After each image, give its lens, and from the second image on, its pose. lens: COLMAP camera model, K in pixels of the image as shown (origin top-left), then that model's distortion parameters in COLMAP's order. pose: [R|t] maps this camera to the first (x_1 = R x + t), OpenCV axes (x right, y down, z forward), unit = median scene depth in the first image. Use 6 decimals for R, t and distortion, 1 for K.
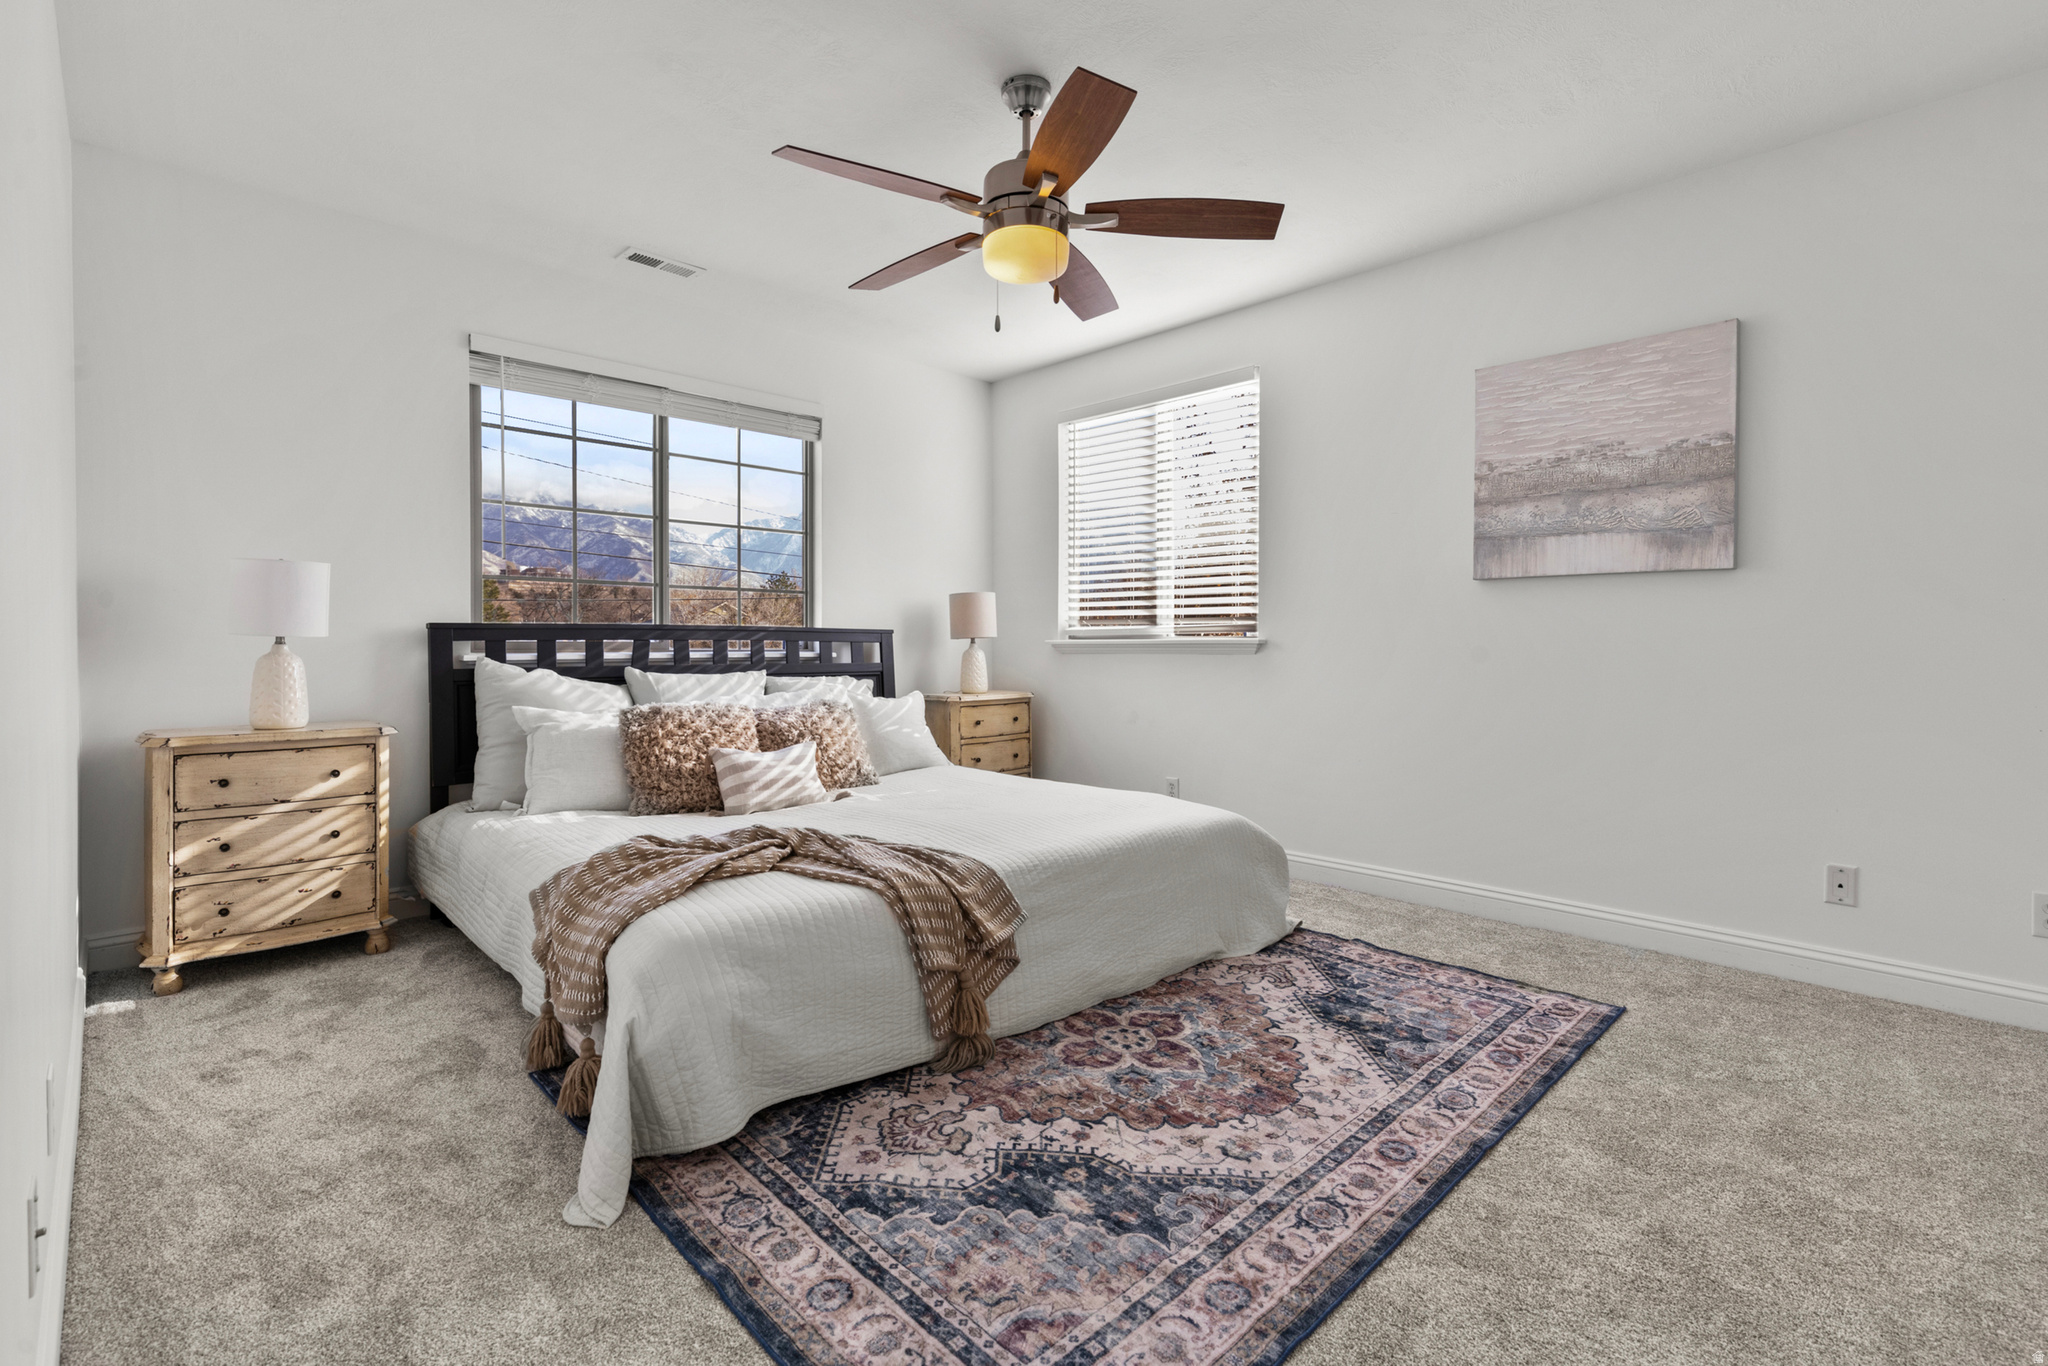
lens RADIAL K [[937.8, 0, 1008.4], [0, 937.8, 647.3], [0, 0, 1]] dist [0.005018, -0.001775]
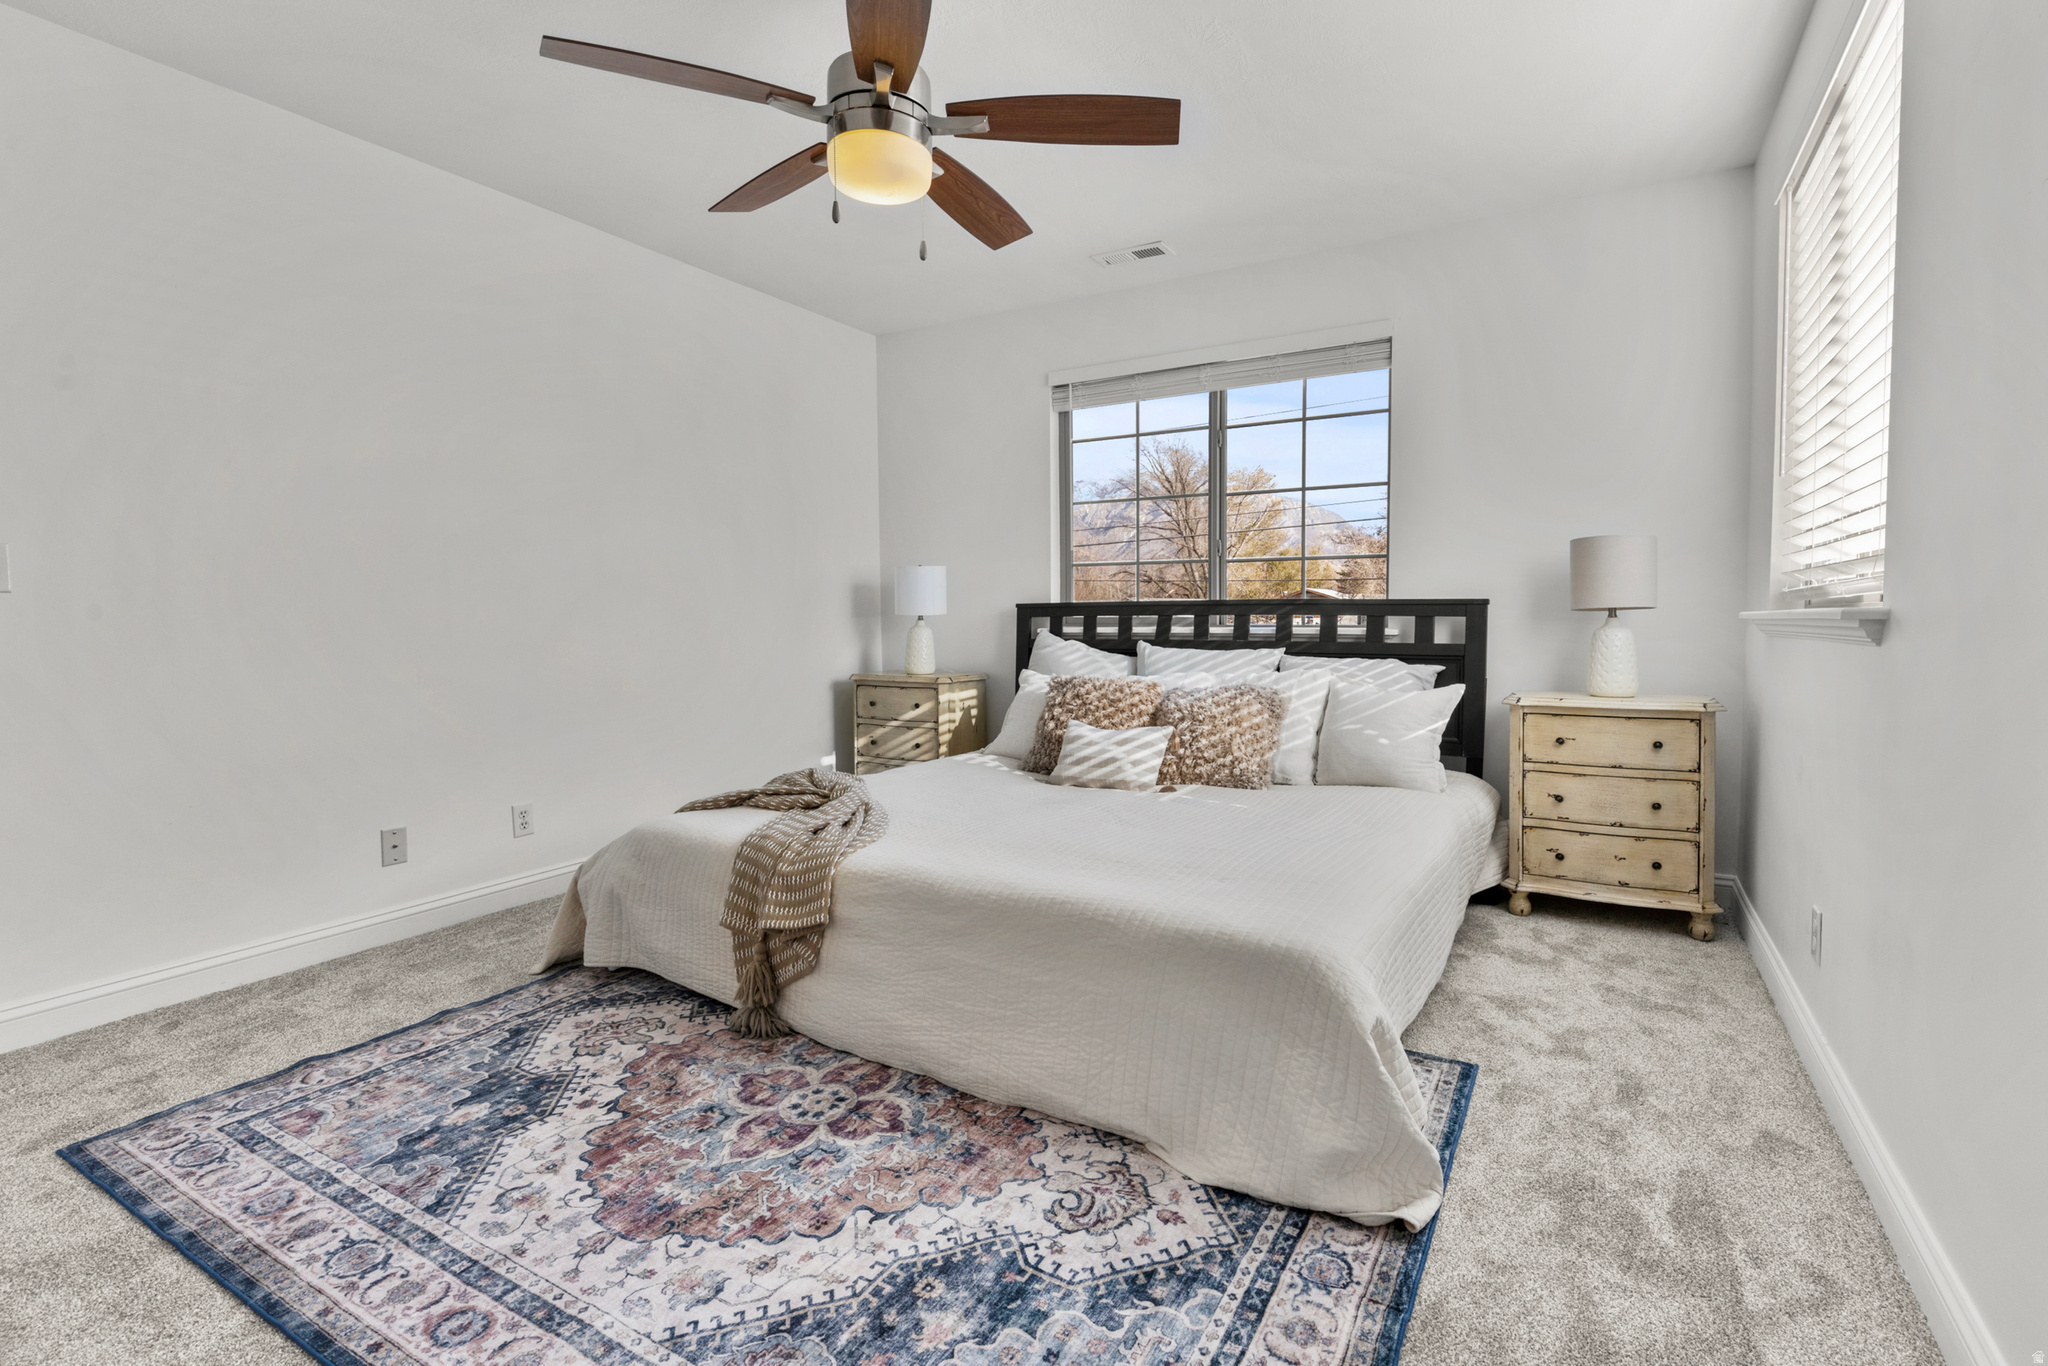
lens RADIAL K [[937.8, 0, 1050.8], [0, 937.8, 627.9], [0, 0, 1]] dist [0.005018, -0.001775]
pose [[0.288271, 0.006769, -0.957525, 0.902066], [-0.004204, 0.999974, 0.005803, 0.001288], [0.957540, 0.002353, 0.288292, 0.904159]]
